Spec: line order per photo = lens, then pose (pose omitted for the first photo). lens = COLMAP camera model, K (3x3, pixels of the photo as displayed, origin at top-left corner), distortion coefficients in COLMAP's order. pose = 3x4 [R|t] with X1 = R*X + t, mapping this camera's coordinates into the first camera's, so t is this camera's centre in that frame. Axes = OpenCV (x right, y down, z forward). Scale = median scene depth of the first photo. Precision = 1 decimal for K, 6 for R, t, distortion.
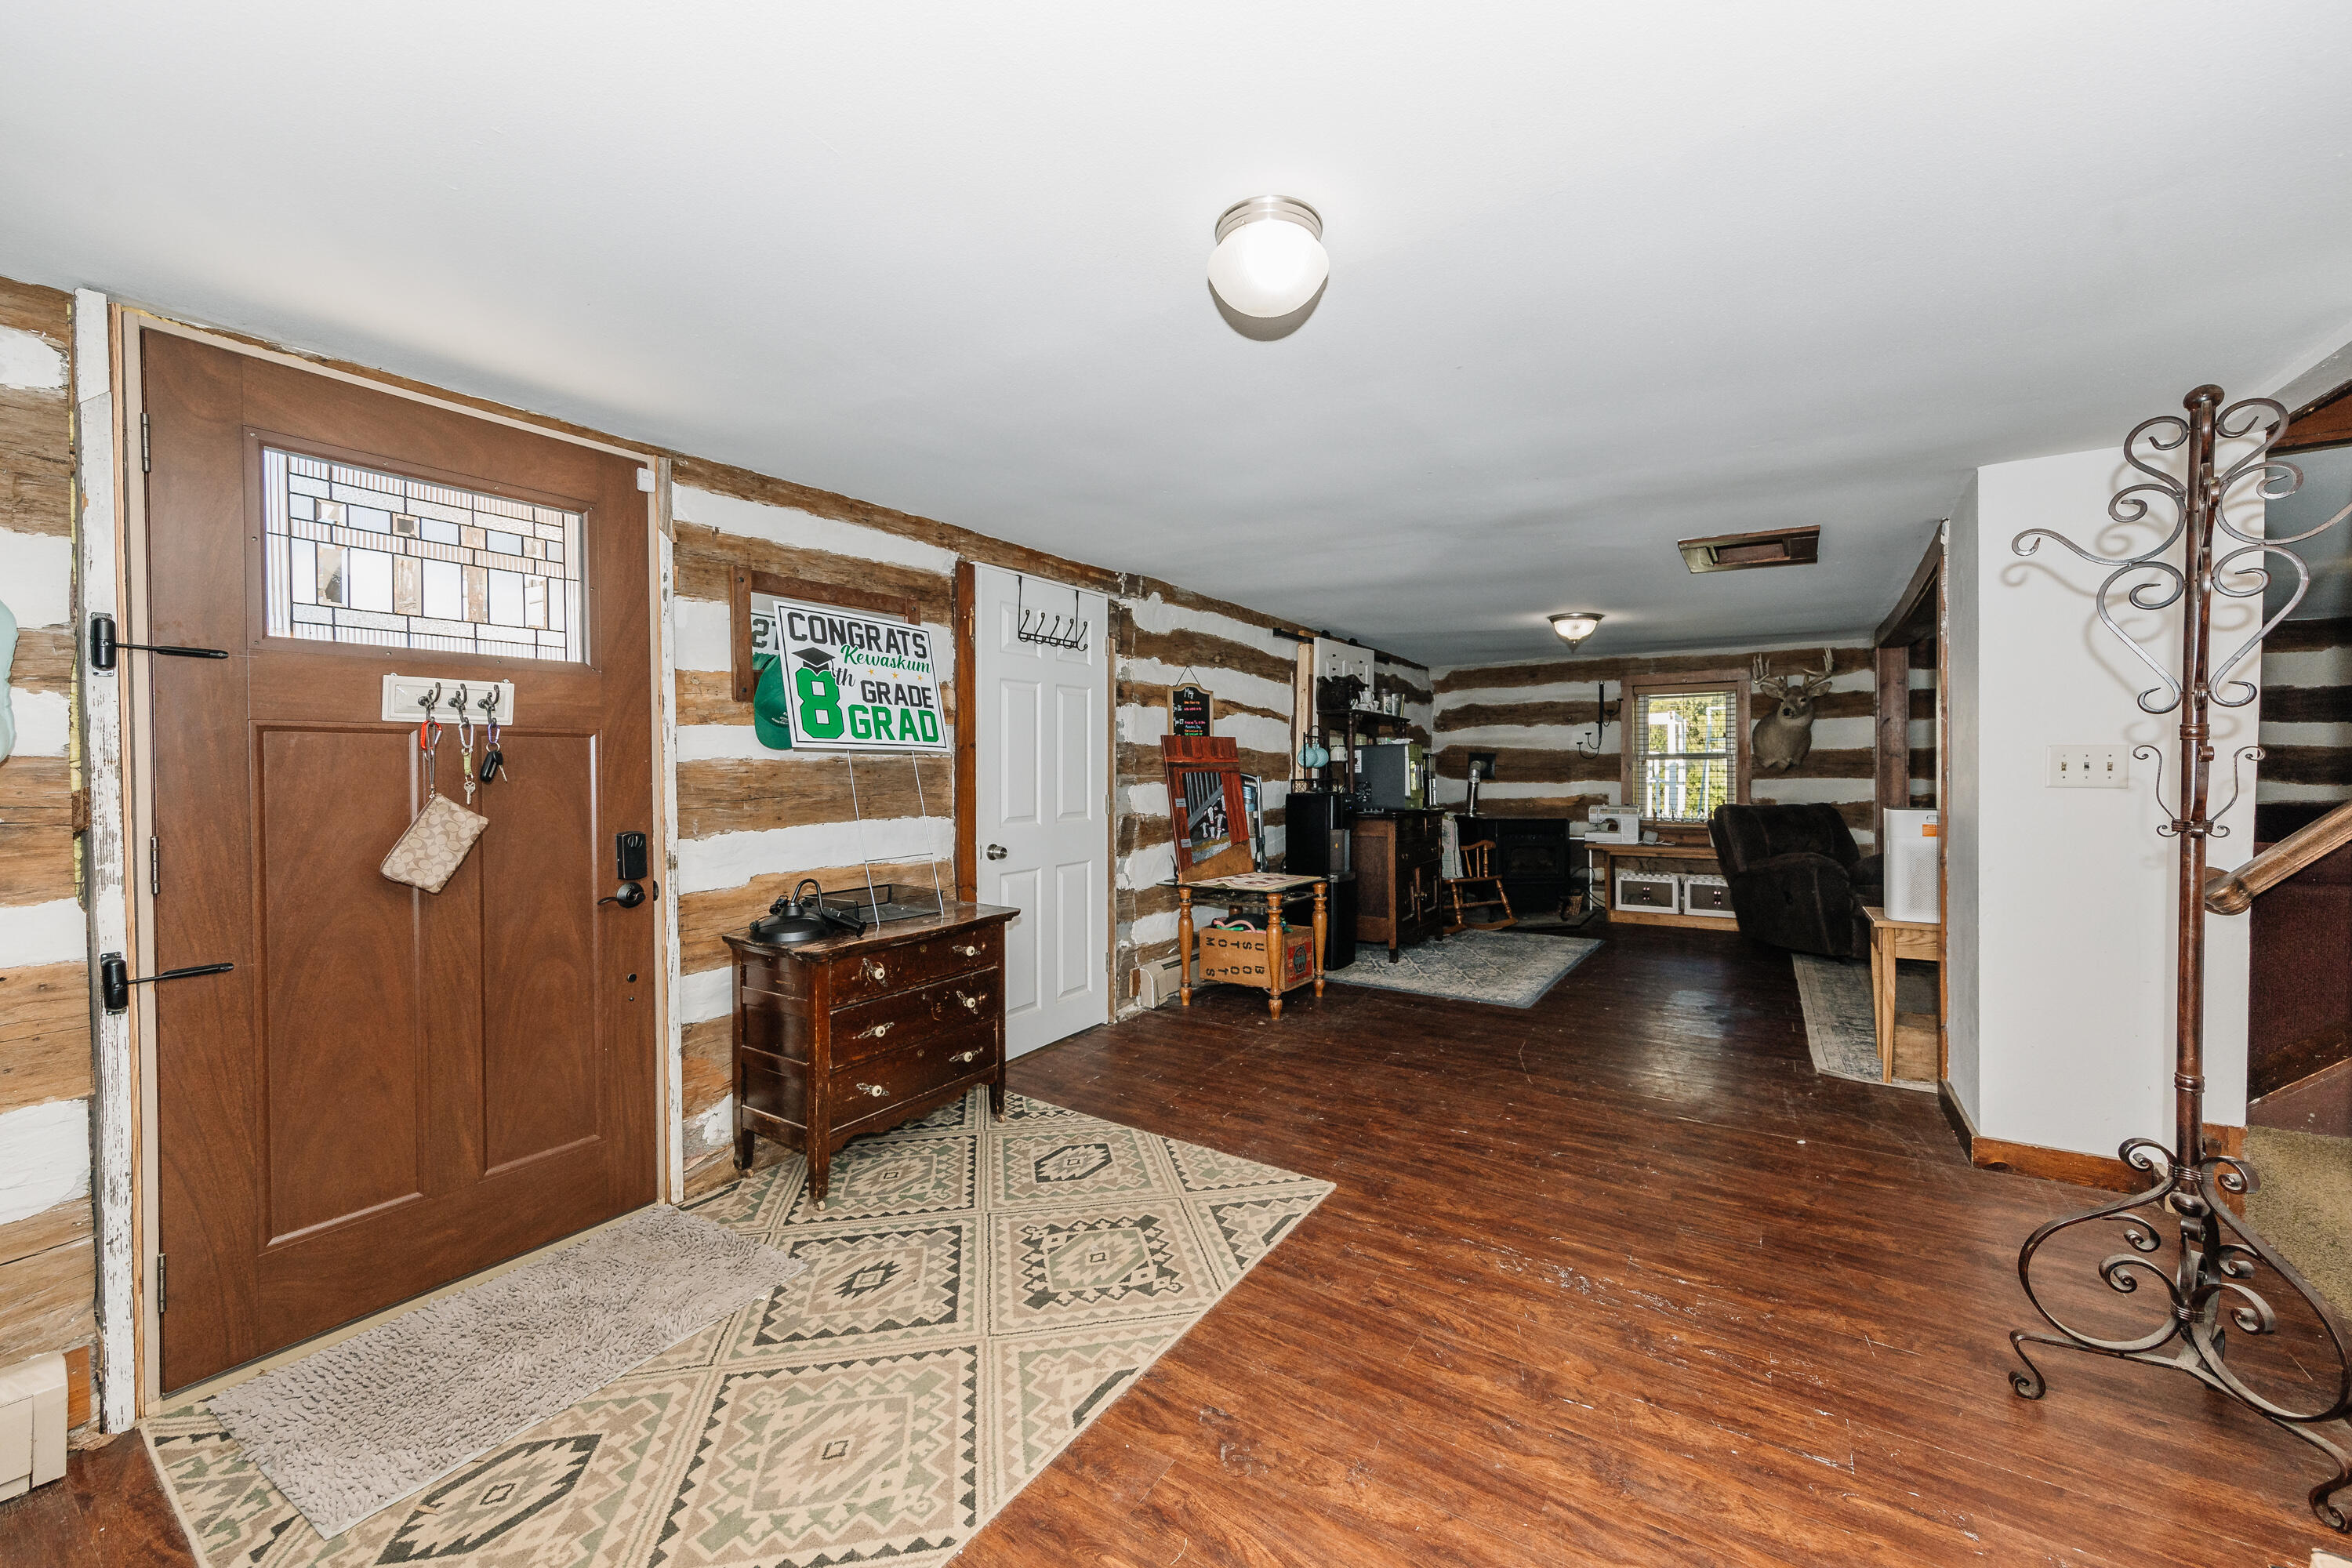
lens RADIAL K [[922.5, 0, 1182.0], [0, 922.5, 769.1], [0, 0, 1]] dist [0.009344, -0.001121]
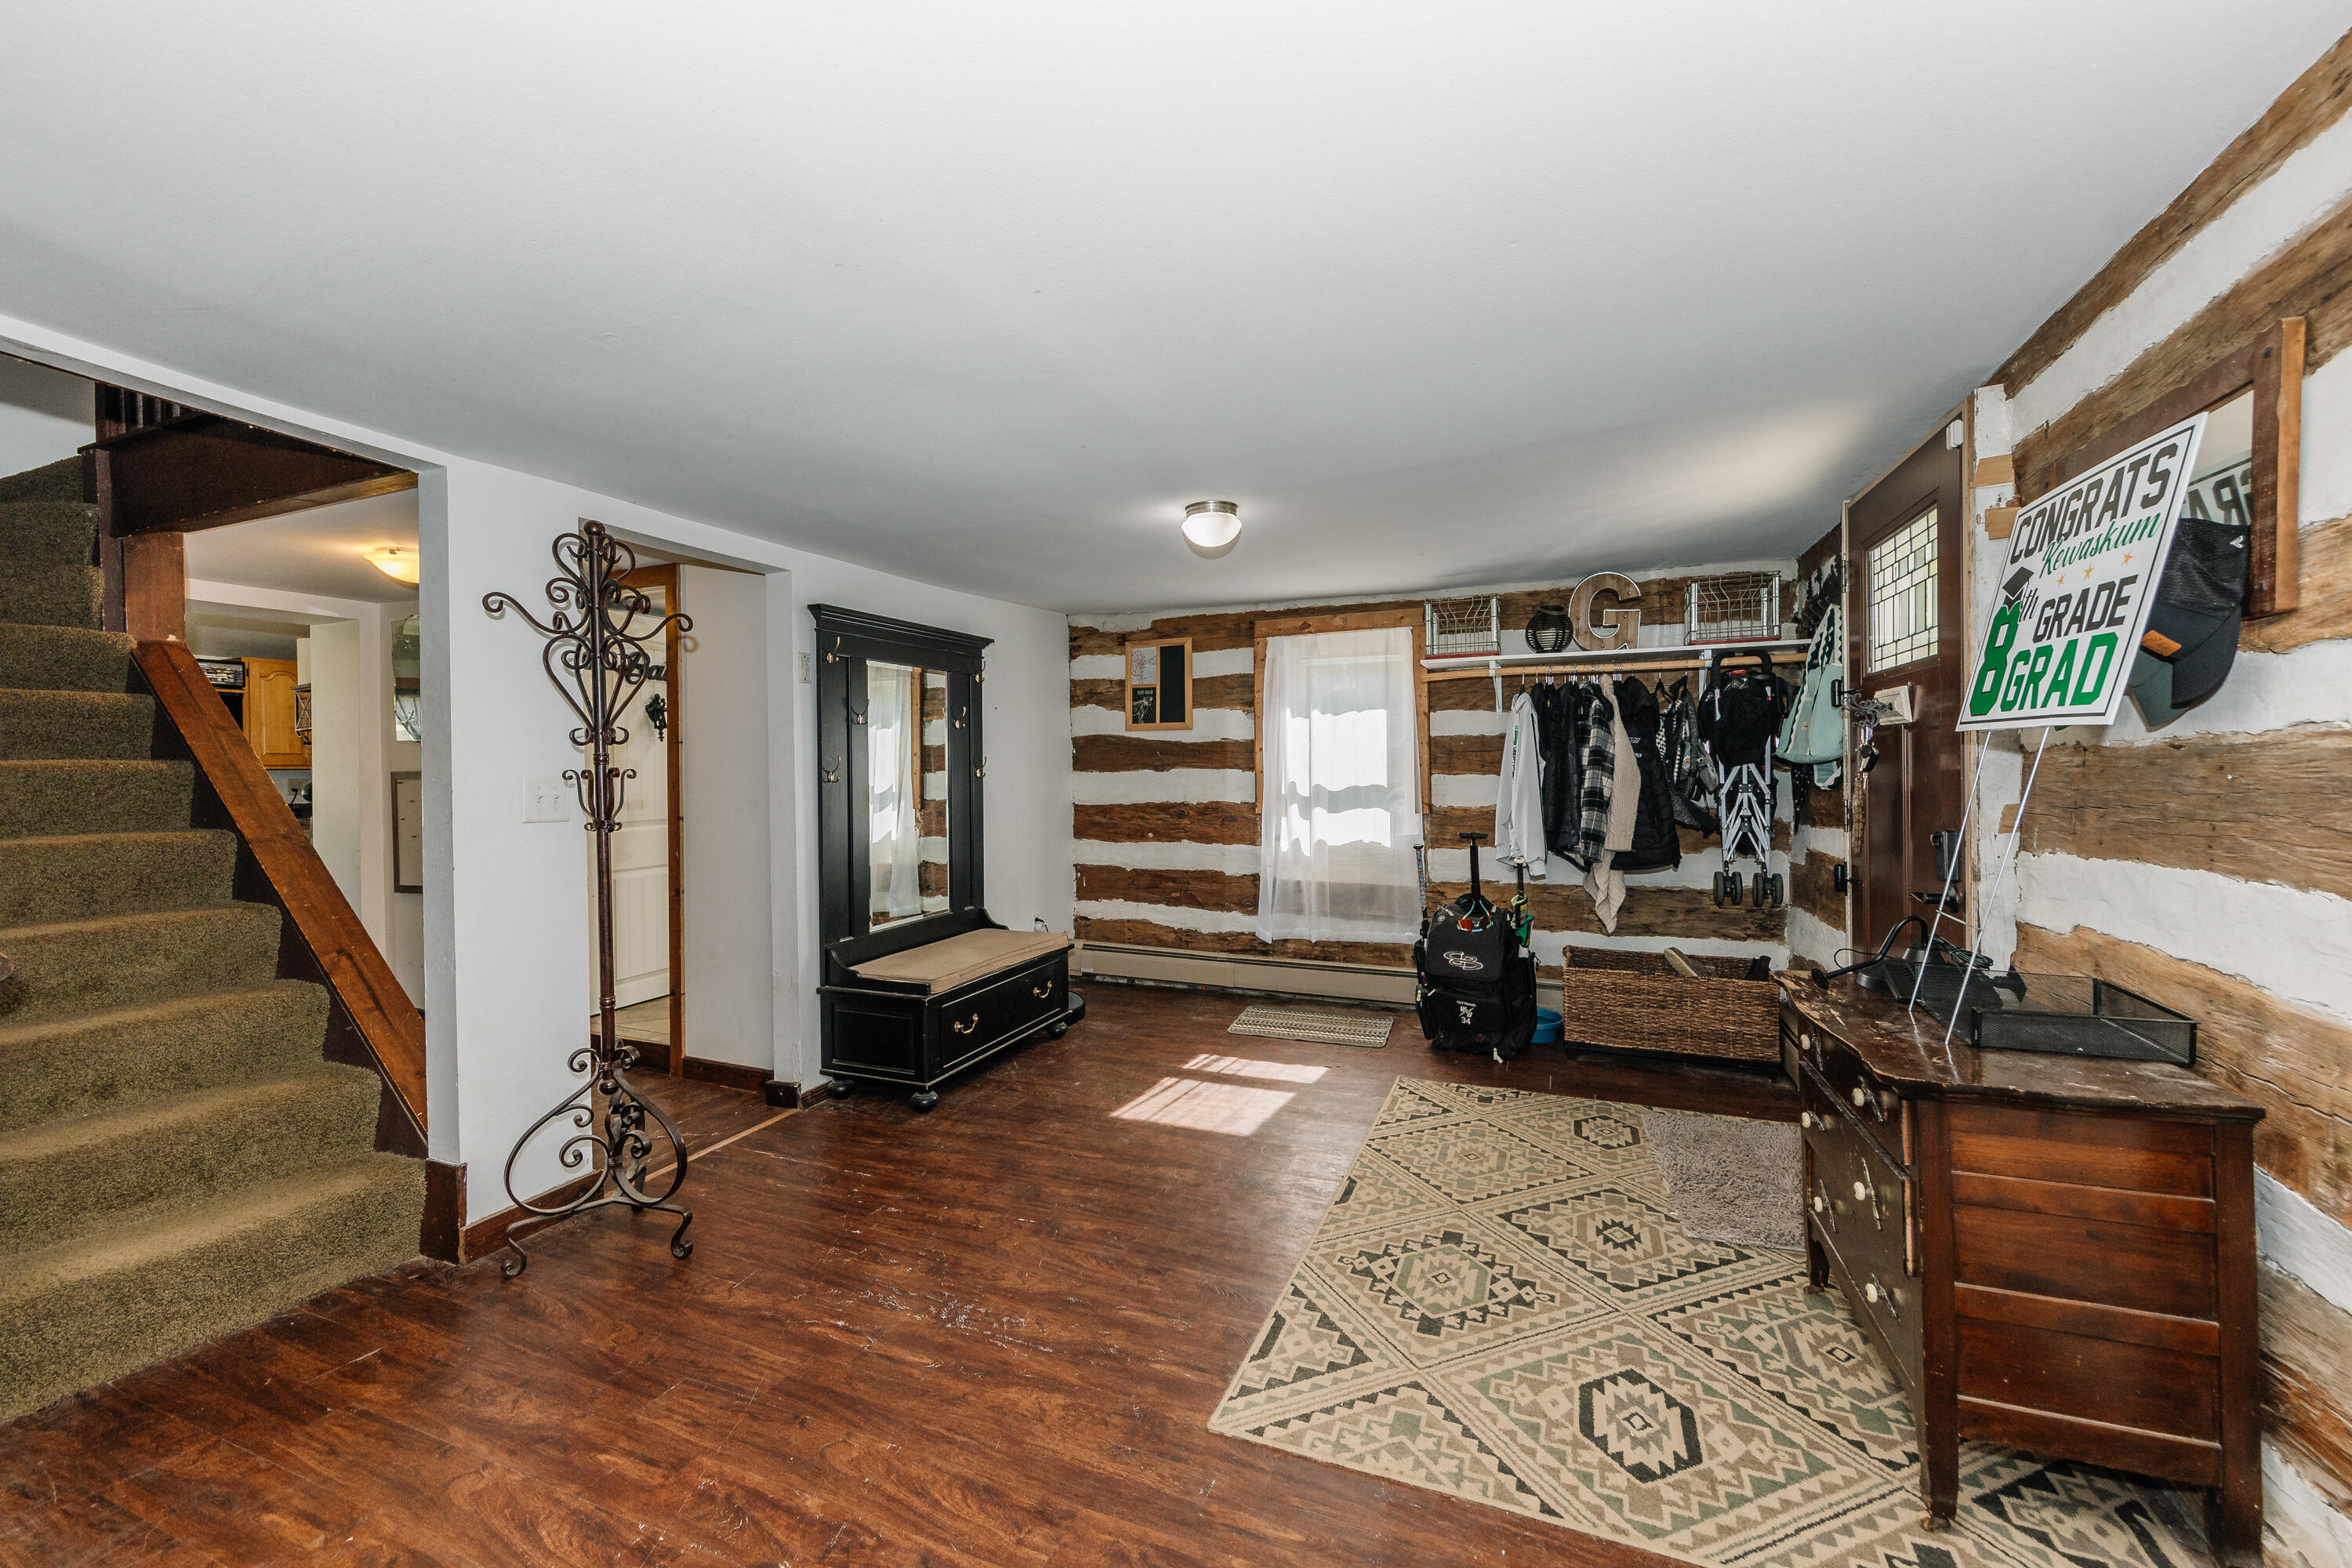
lens RADIAL K [[922.5, 0, 1171.1], [0, 922.5, 772.6], [0, 0, 1]] dist [0.009344, -0.001121]
pose [[-0.984704, 0.017801, -0.173326, 0.259205], [0.016671, 0.999829, 0.007973, -0.007576], [0.173439, 0.004961, -0.984832, 1.429043]]
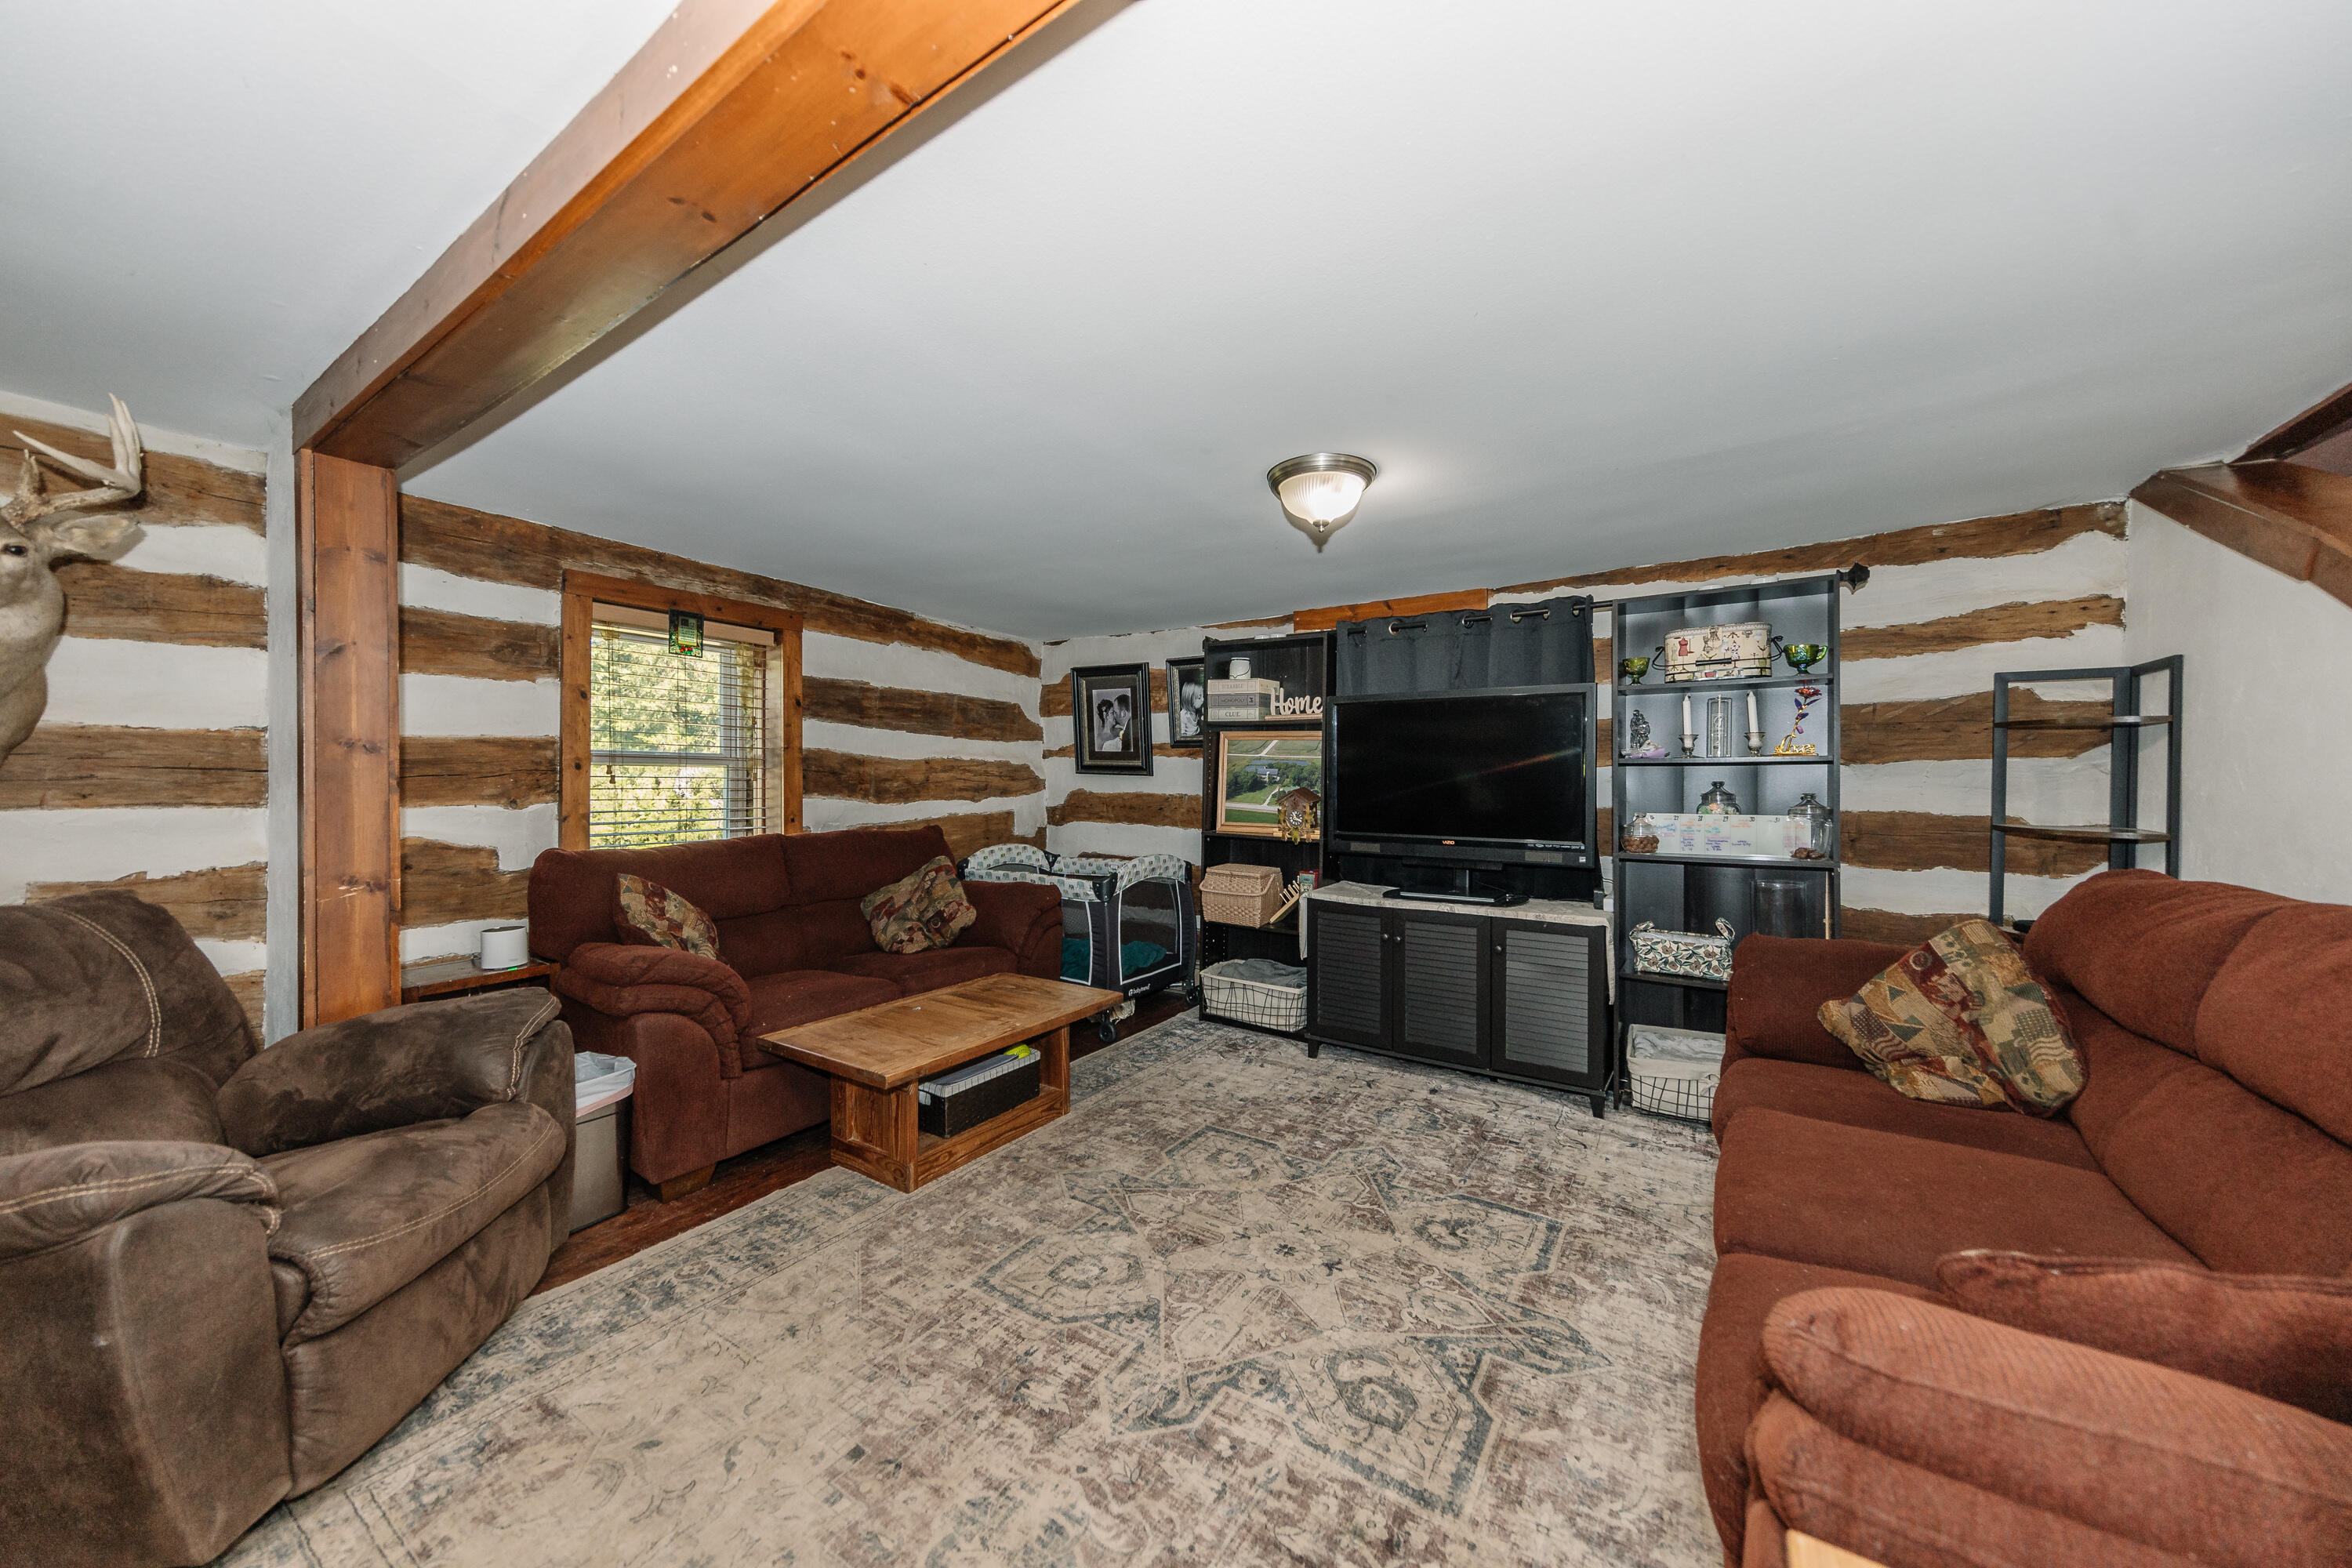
lens RADIAL K [[828.5, 0, 1177.2], [0, 828.5, 782.1], [0, 0, 1]] dist [0.005146, -0.001152]
pose [[0.019554, 0.003831, 0.999801, 0.848994], [-0.001668, 0.999991, -0.003799, 0.001033], [-0.999807, -0.001594, 0.019560, 1.285843]]
